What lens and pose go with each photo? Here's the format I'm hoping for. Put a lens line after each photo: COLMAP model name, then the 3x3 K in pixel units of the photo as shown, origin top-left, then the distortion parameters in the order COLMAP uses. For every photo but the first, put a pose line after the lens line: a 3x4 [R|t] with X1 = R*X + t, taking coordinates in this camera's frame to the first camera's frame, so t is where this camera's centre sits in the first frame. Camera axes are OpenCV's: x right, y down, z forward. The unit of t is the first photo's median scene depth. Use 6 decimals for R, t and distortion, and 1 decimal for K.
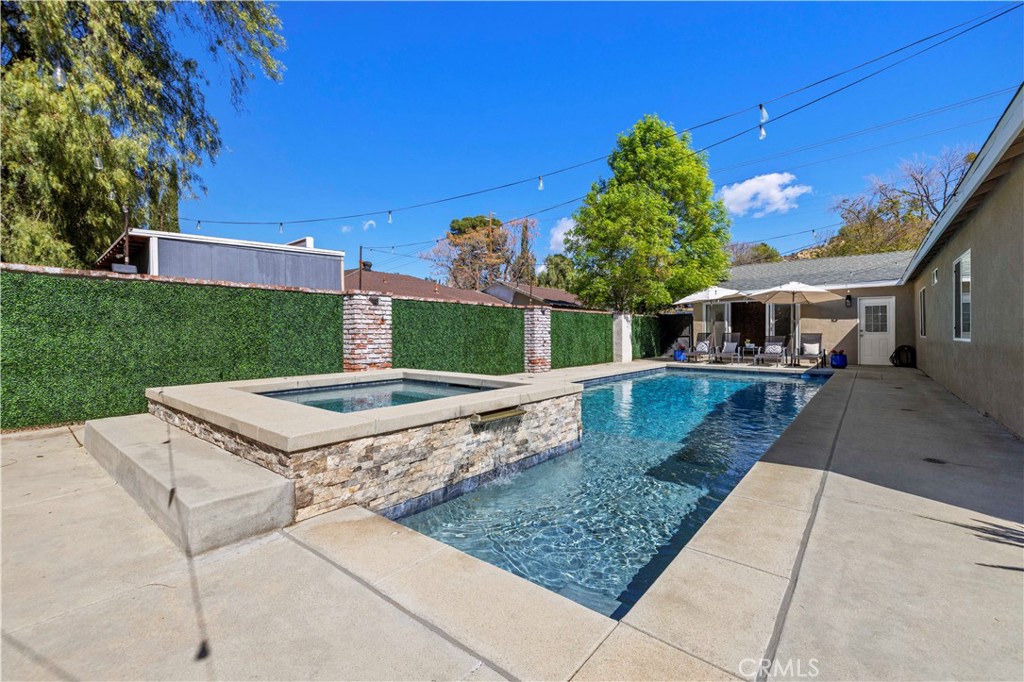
lens RADIAL K [[435.2, 0, 515.0], [0, 435.2, 335.3], [0, 0, 1]] dist [-0.000694, -0.000471]
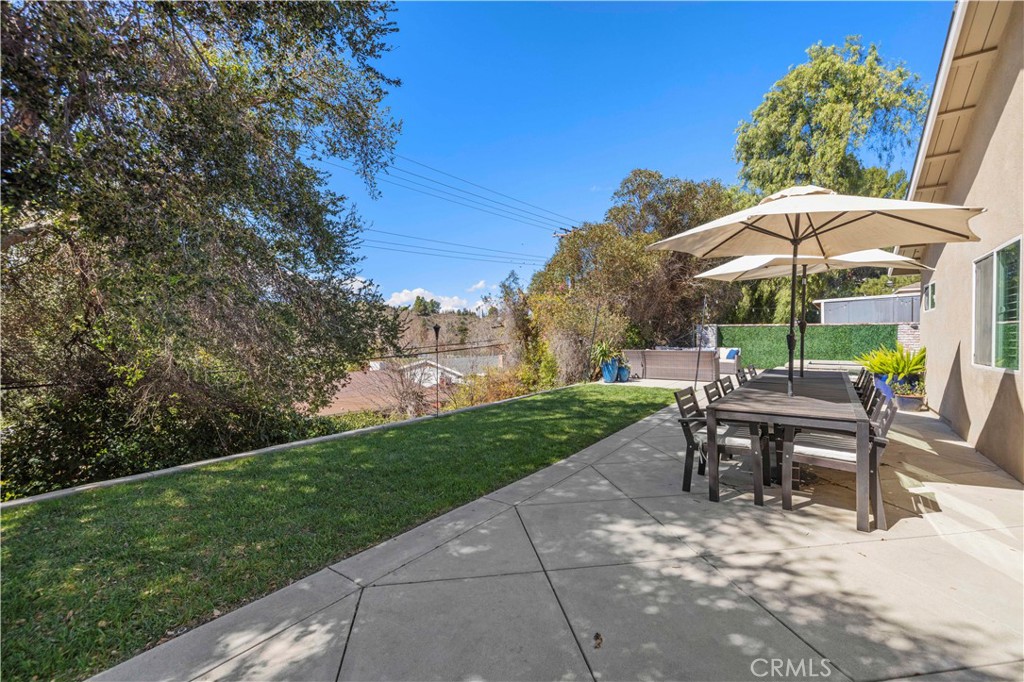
lens RADIAL K [[435.2, 0, 515.7], [0, 435.2, 341.4], [0, 0, 1]] dist [-0.000694, -0.000471]
pose [[0.094821, 0.000683, -0.995494, 0.883792], [-0.007856, 0.999969, -0.000062, -0.002541], [0.995463, 0.007826, 0.094823, -0.565846]]
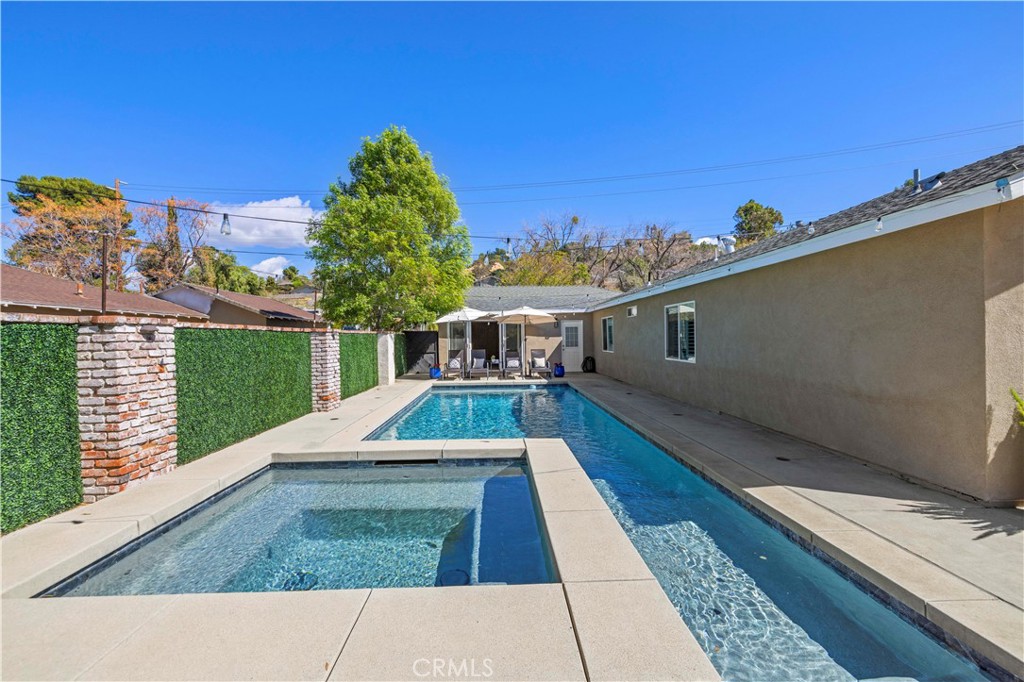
lens RADIAL K [[435.2, 0, 510.0], [0, 435.2, 343.1], [0, 0, 1]] dist [-0.000694, -0.000471]
pose [[0.757324, -0.017721, 0.652798, -0.211805], [0.016165, 0.999834, 0.008389, -0.040242], [-0.652839, 0.004199, 0.757485, 0.151036]]
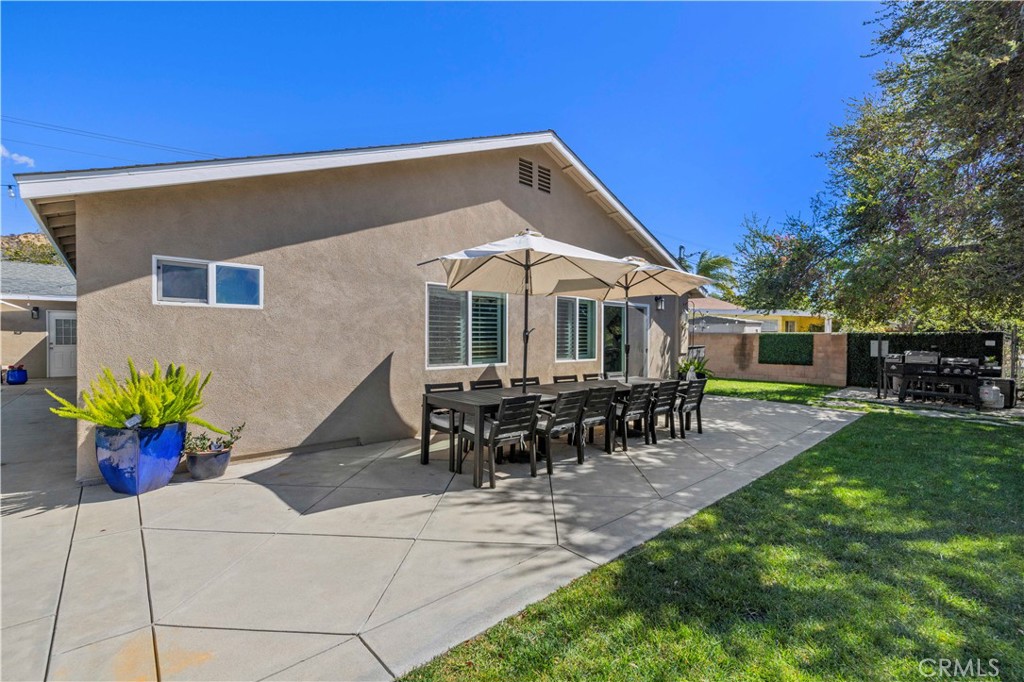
lens RADIAL K [[435.2, 0, 506.6], [0, 435.2, 337.2], [0, 0, 1]] dist [-0.000694, -0.000471]
pose [[0.149778, 0.002178, 0.988717, -0.032210], [-0.000556, 0.999998, -0.002119, -0.029738], [-0.988720, -0.000233, 0.149779, -0.216085]]
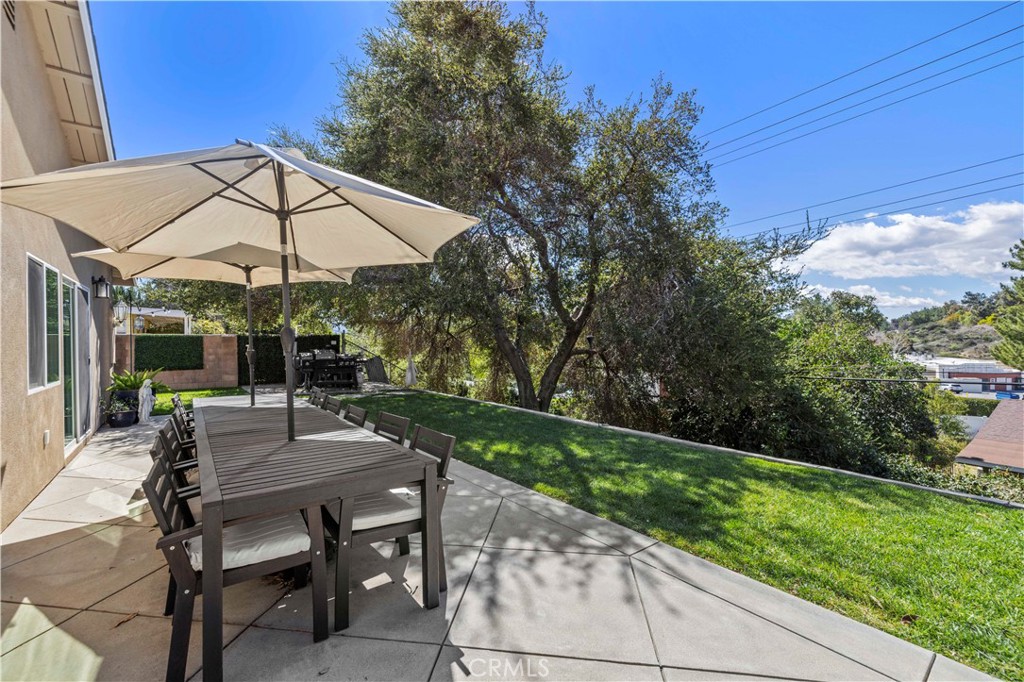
lens RADIAL K [[435.2, 0, 512.8], [0, 435.2, 340.6], [0, 0, 1]] dist [-0.000694, -0.000471]
pose [[-0.975540, 0.003838, 0.219789, 0.243622], [0.005395, 0.999964, 0.006484, -0.031583], [-0.219756, 0.007512, -0.975526, 0.059963]]
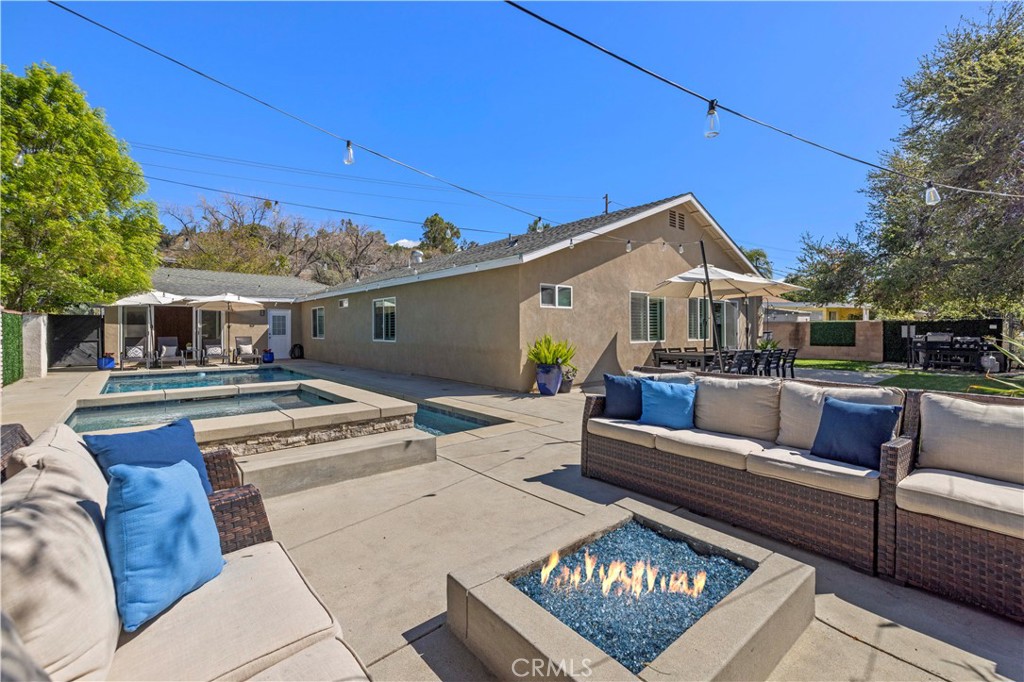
lens RADIAL K [[435.2, 0, 509.5], [0, 435.2, 325.4], [0, 0, 1]] dist [-0.000694, -0.000471]
pose [[0.184034, 0.011371, 0.982854, -0.460501], [0.007521, 0.999888, -0.012976, -0.017446], [-0.982891, 0.009780, 0.183928, 0.048927]]
